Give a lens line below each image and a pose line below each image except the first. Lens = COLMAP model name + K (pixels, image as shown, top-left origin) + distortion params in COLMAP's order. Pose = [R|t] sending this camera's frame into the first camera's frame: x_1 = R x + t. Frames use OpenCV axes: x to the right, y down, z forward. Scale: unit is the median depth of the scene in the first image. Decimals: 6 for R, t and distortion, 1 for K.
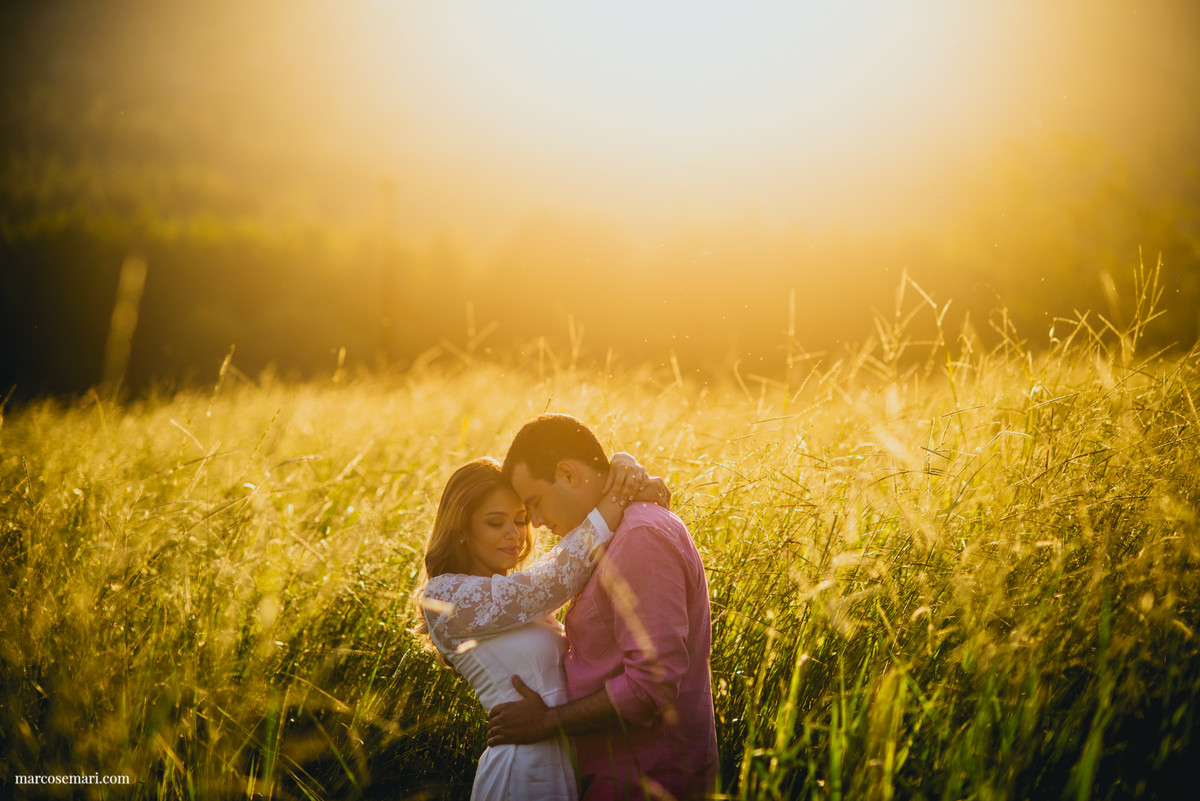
lens RADIAL K [[2977.3, 0, 599.5], [0, 2977.3, 400.7], [0, 0, 1]] dist [0.406160, -7.957195]
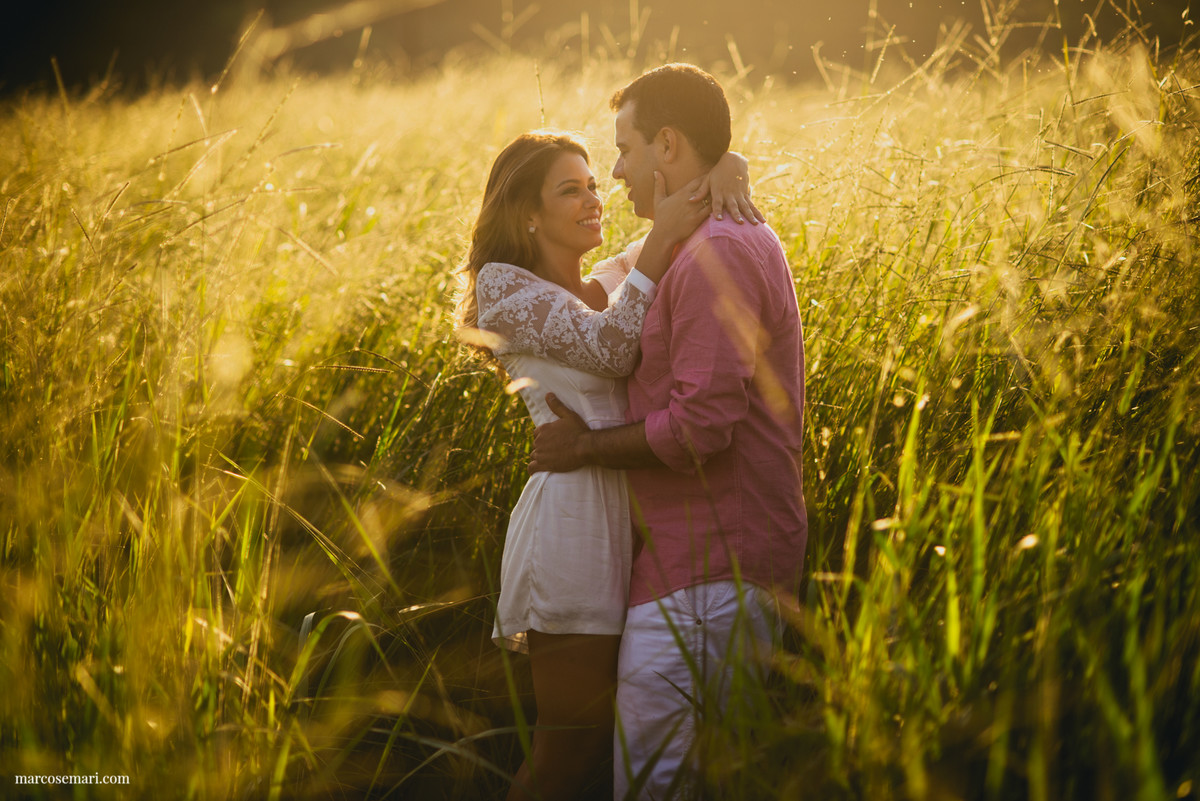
lens RADIAL K [[2977.3, 0, 599.5], [0, 2977.3, 400.7], [0, 0, 1]] dist [0.406160, -7.957195]
pose [[0.999898, 0.012027, -0.007739, -0.009454], [-0.011206, 0.995057, 0.098666, 0.005057], [0.008887, -0.098569, 0.995090, 0.133016]]
